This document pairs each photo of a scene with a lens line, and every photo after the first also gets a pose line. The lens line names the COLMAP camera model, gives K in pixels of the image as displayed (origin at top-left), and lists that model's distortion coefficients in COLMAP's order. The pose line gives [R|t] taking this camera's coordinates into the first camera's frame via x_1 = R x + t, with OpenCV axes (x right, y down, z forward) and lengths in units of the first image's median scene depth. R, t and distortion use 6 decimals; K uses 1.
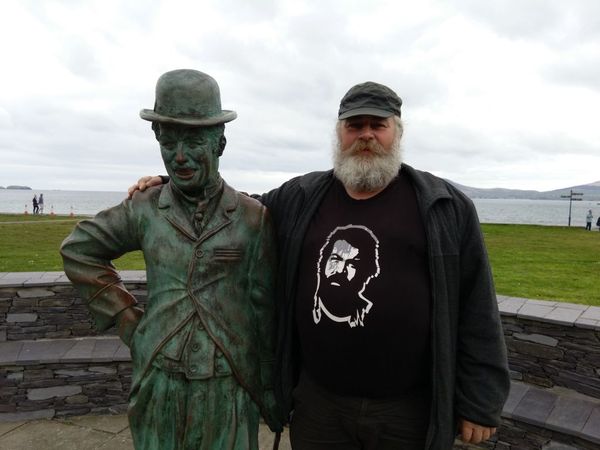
lens RADIAL K [[516.1, 0, 284.4], [0, 516.1, 235.6], [0, 0, 1]] dist [0.068878, -0.088109]
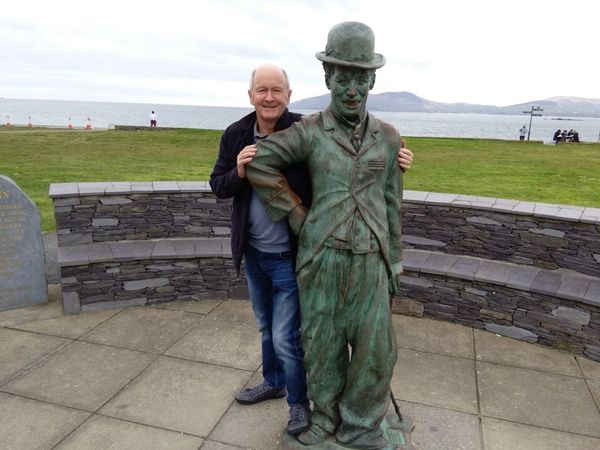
lens RADIAL K [[504.8, 0, 304.1], [0, 504.8, 230.9], [0, 0, 1]] dist [0.057826, -0.009416]
pose [[0.995581, -0.011235, 0.093230, -0.418752], [-0.003704, 0.987345, 0.158544, -0.003397], [-0.093831, -0.158188, 0.982941, -0.315319]]
